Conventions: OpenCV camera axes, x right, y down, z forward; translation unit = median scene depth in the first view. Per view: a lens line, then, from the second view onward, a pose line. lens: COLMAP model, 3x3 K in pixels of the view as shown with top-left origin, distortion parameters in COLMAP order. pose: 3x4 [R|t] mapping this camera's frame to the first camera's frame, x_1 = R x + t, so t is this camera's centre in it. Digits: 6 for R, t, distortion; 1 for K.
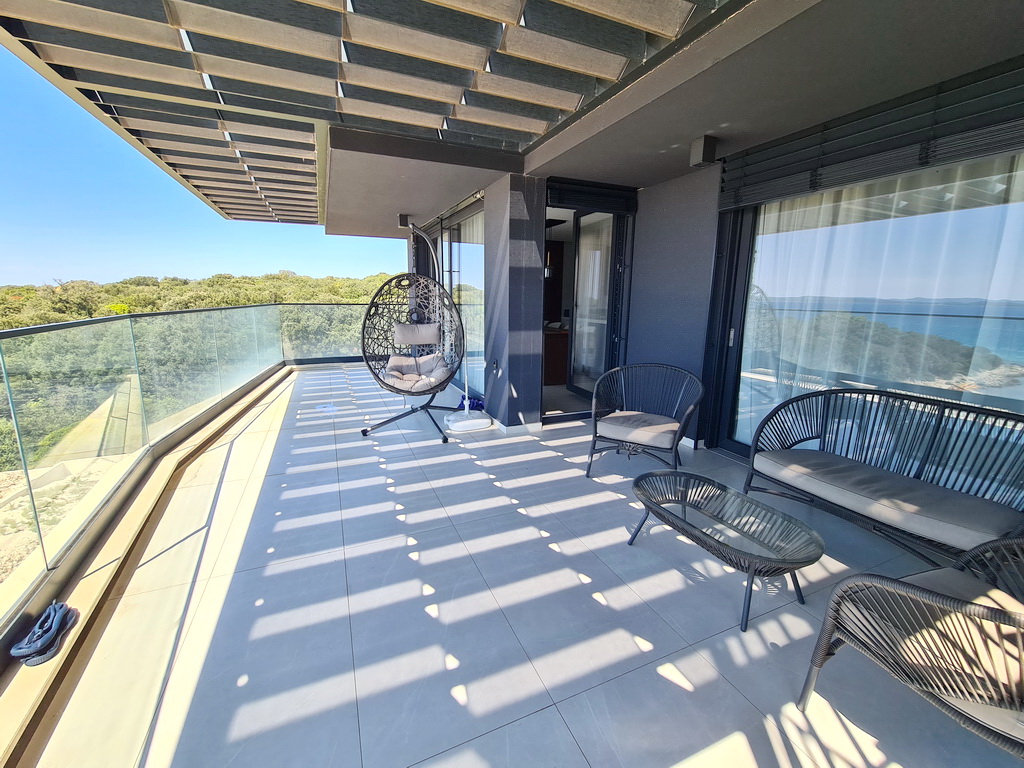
lens RADIAL K [[419.1, 0, 508.3], [0, 419.1, 379.8], [0, 0, 1]] dist [-0.001028, -0.000655]
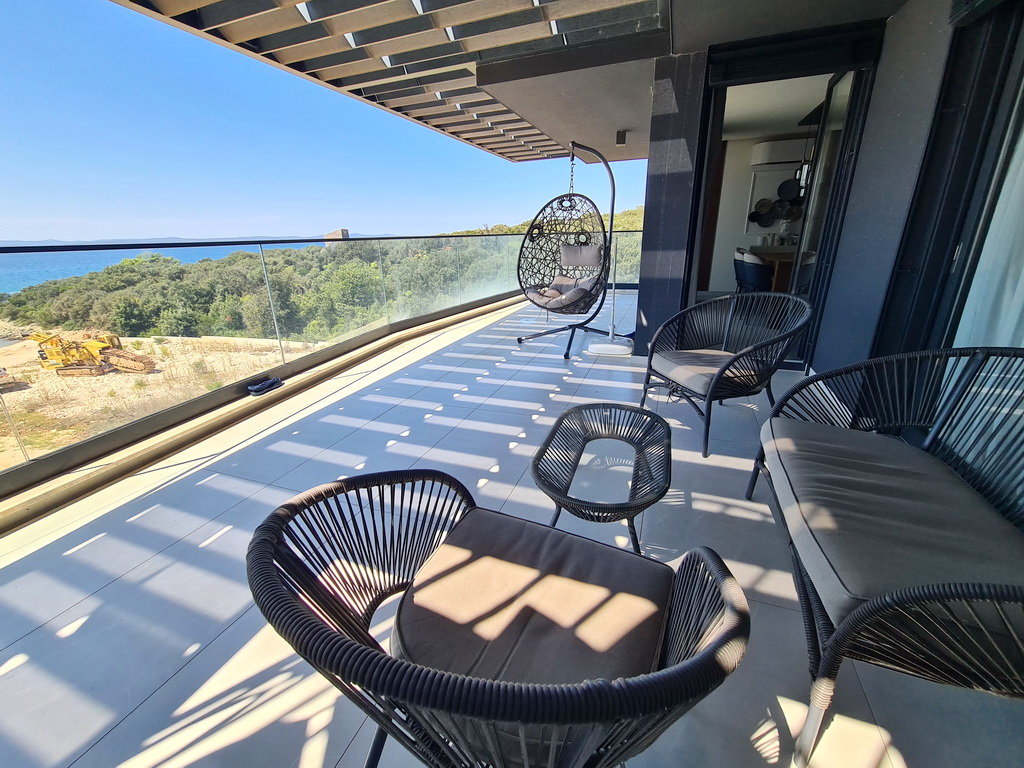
lens RADIAL K [[419.1, 0, 508.3], [0, 419.1, 379.8], [0, 0, 1]] dist [-0.001028, -0.000655]
pose [[0.712446, 0.201919, -0.672049, 0.546265], [-0.103105, 0.977434, 0.184370, 0.023881], [0.694111, -0.062062, 0.717187, 0.151909]]
